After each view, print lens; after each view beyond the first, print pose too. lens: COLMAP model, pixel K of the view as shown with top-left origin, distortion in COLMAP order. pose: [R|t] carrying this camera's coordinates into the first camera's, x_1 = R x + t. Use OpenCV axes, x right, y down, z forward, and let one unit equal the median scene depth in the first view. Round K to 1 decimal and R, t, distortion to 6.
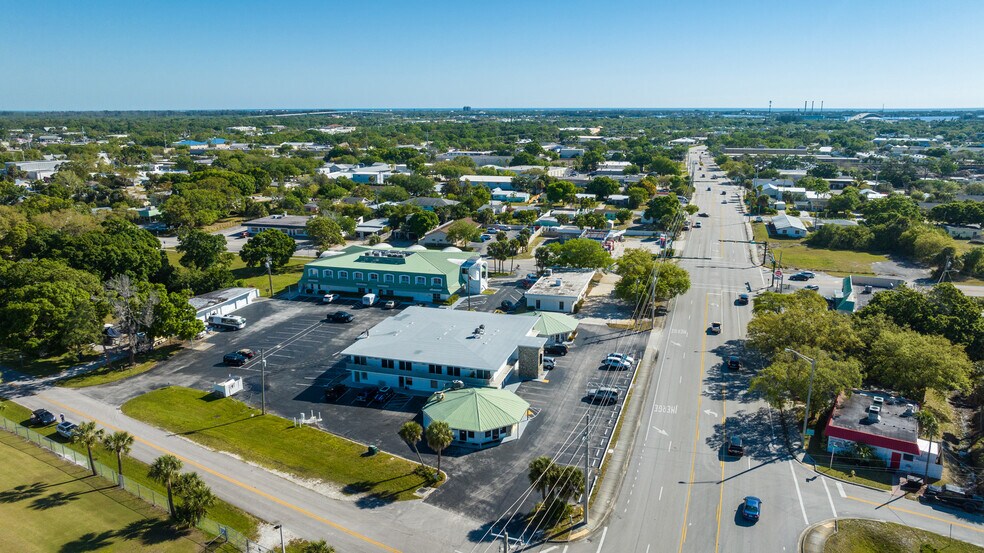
lens RADIAL K [[690.5, 0, 493.3], [0, 690.5, 275.1], [0, 0, 1]] dist [-0.036326, 0.031887]
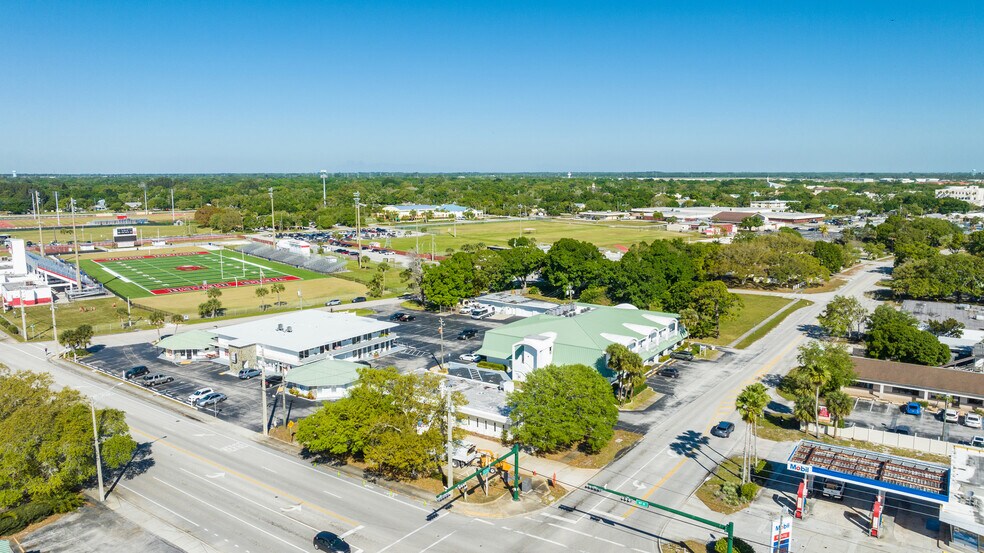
lens RADIAL K [[690.5, 0, 494.3], [0, 690.5, 274.4], [0, 0, 1]] dist [-0.036326, 0.031887]
pose [[-0.313779, 0.143259, -0.938626, 0.900294], [-0.222877, 0.949819, 0.219474, -0.323074], [0.922967, 0.278065, -0.266104, 1.538684]]
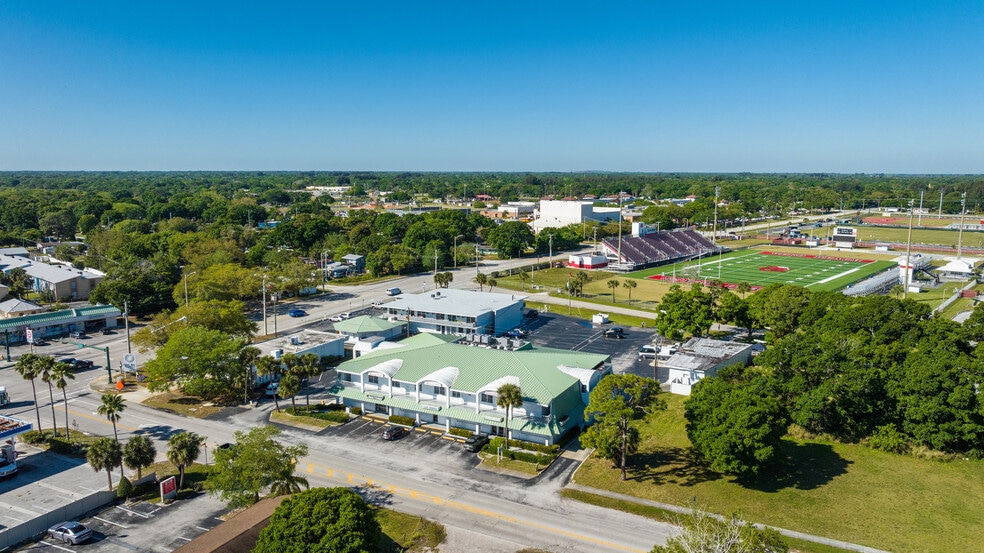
lens RADIAL K [[690.5, 0, 493.9], [0, 690.5, 276.8], [0, 0, 1]] dist [-0.036326, 0.031887]
pose [[-0.983945, -0.027638, 0.176319, -0.373018], [0.041818, 0.924731, 0.378316, -0.473090], [-0.173504, 0.379616, -0.908729, 2.173841]]
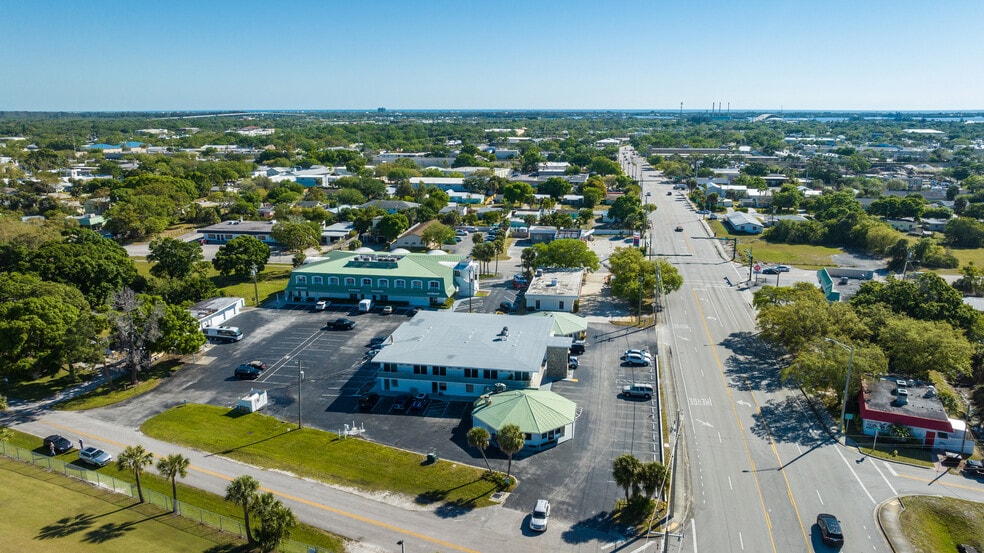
lens RADIAL K [[690.5, 0, 493.0], [0, 690.5, 275.9], [0, 0, 1]] dist [-0.036326, 0.031887]
pose [[0.992617, -0.027411, 0.118156, -0.145546], [0.027507, 0.999621, 0.000818, -0.002687], [-0.118133, 0.002438, 0.992995, 0.011394]]
